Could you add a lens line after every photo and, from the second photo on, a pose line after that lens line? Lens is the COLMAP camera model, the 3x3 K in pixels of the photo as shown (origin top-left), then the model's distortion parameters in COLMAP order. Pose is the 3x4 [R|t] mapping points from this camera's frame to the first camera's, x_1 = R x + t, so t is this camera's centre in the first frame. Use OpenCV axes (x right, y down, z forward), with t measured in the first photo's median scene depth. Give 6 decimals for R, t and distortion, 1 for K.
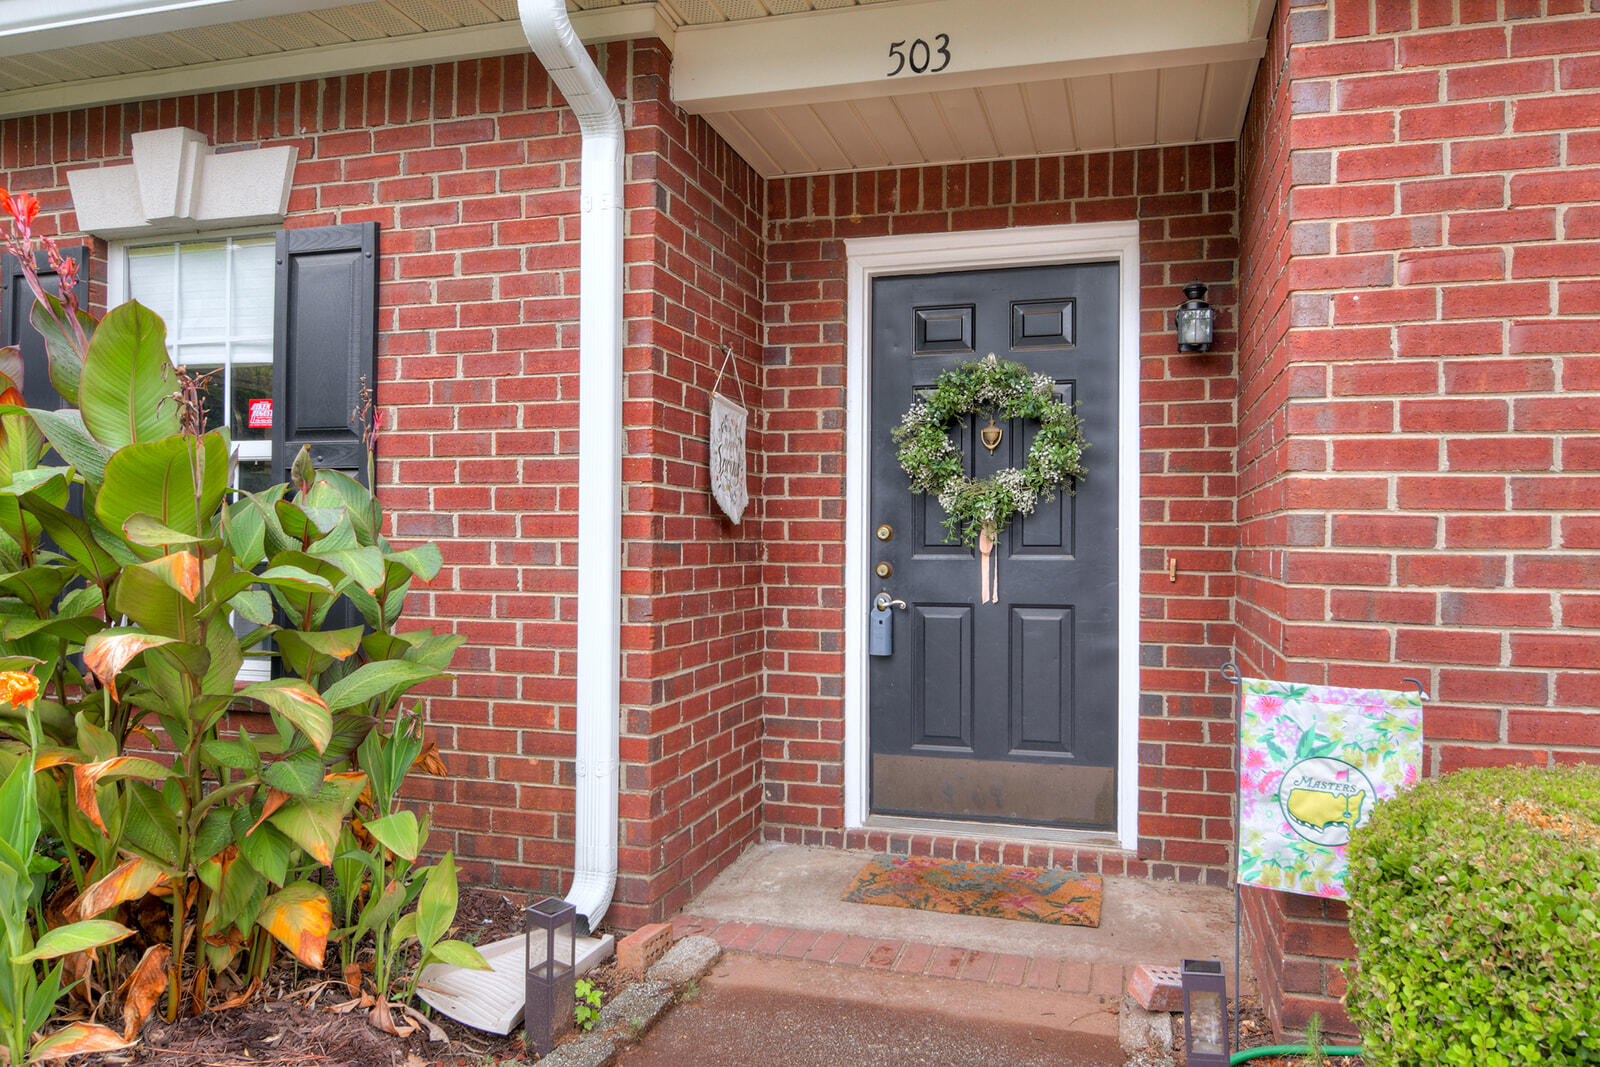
lens RADIAL K [[1071.6, 0, 800.5], [0, 1071.6, 546.5], [0, 0, 1]] dist [0.006245, -0.024559]
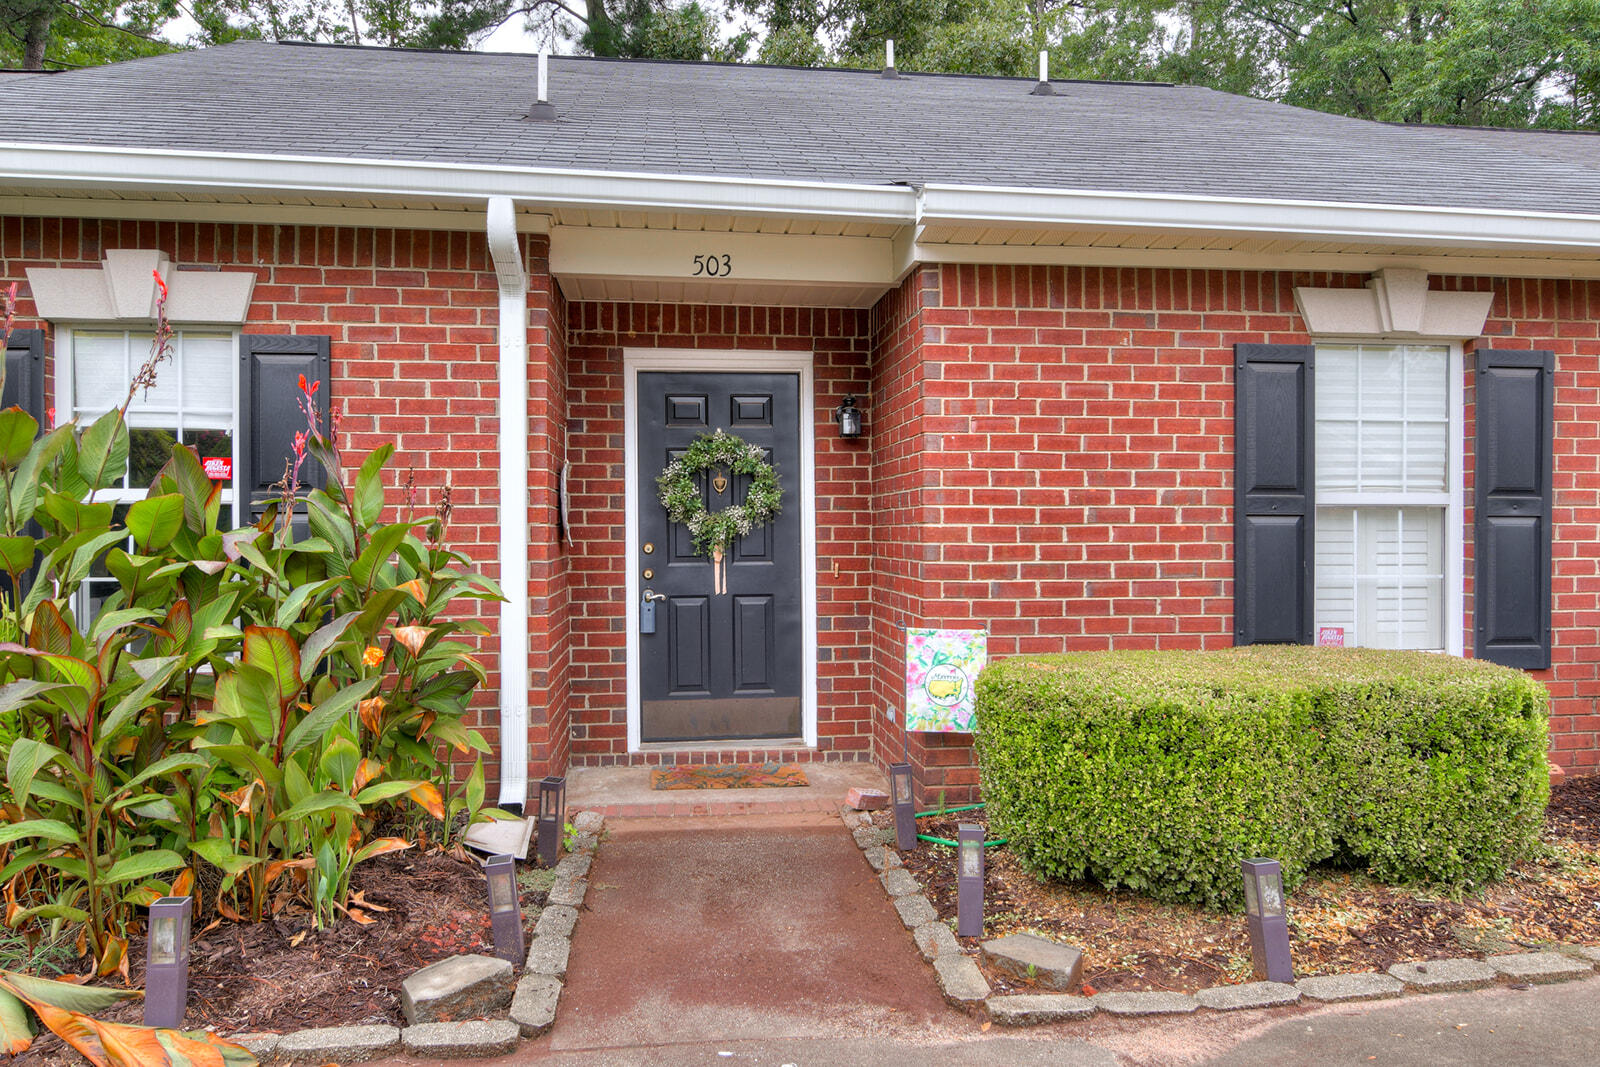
lens RADIAL K [[1106.7, 0, 800.0], [0, 1106.7, 533.5], [0, 0, 1]] dist [0.002737, -0.000747]
pose [[0.914212, -0.010567, 0.405098, -0.385598], [0.010905, 0.999939, 0.001474, -0.037332], [-0.405089, 0.003070, 0.914272, -0.514749]]
